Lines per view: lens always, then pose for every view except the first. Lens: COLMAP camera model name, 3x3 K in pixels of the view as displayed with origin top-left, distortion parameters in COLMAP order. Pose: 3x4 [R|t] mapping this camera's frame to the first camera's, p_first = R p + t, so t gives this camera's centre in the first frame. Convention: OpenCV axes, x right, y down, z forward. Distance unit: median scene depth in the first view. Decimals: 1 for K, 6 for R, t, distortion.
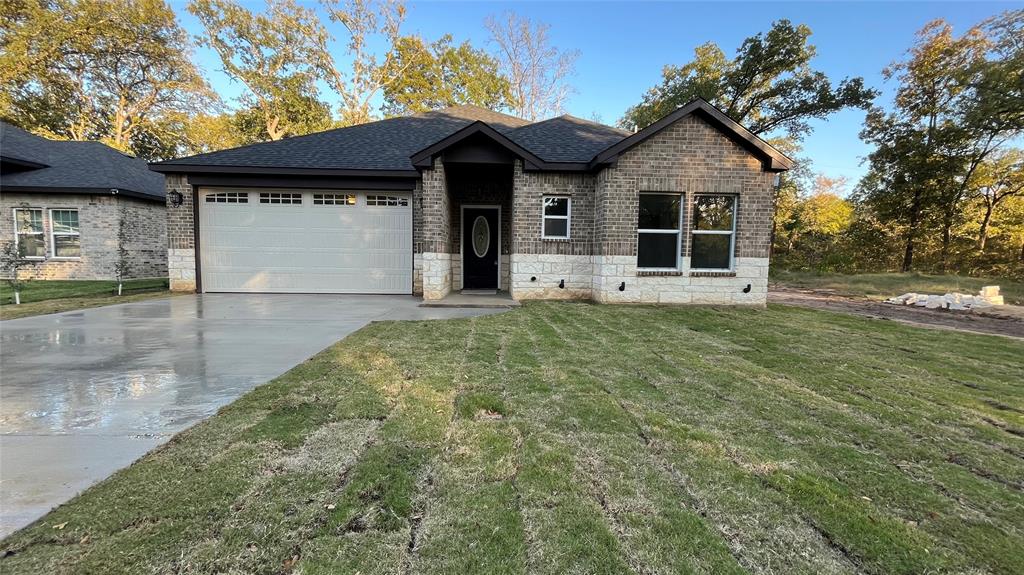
lens RADIAL K [[414.6, 0, 512.0], [0, 414.6, 287.5], [0, 0, 1]] dist [-0.001880, -0.001126]
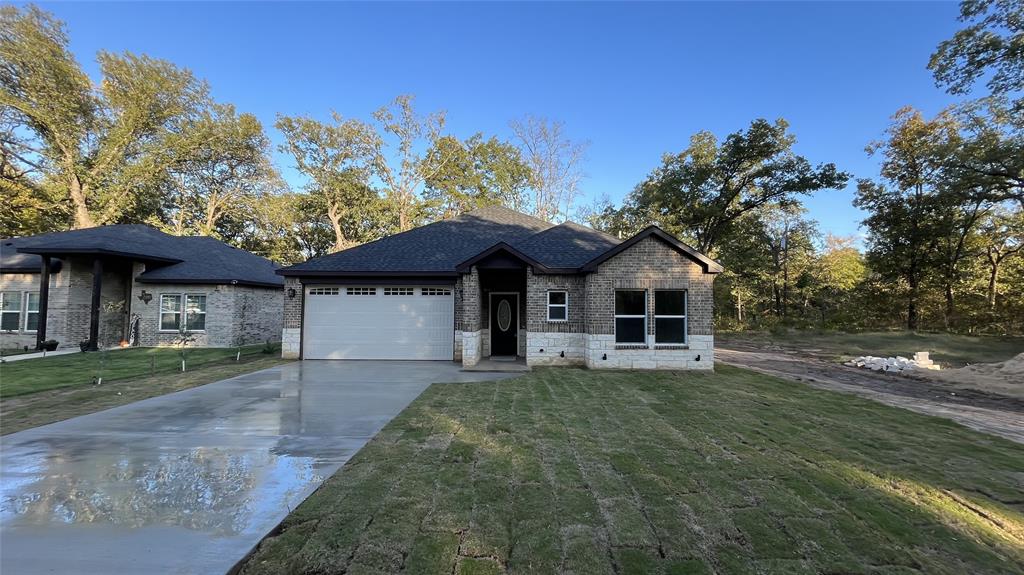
lens RADIAL K [[414.6, 0, 512.0], [0, 414.6, 287.5], [0, 0, 1]] dist [-0.001880, -0.001126]
pose [[0.997813, -0.012737, -0.064866, 0.037349], [0.004526, 0.992123, -0.125190, -0.046341], [0.065949, 0.124622, 0.990010, -0.327153]]
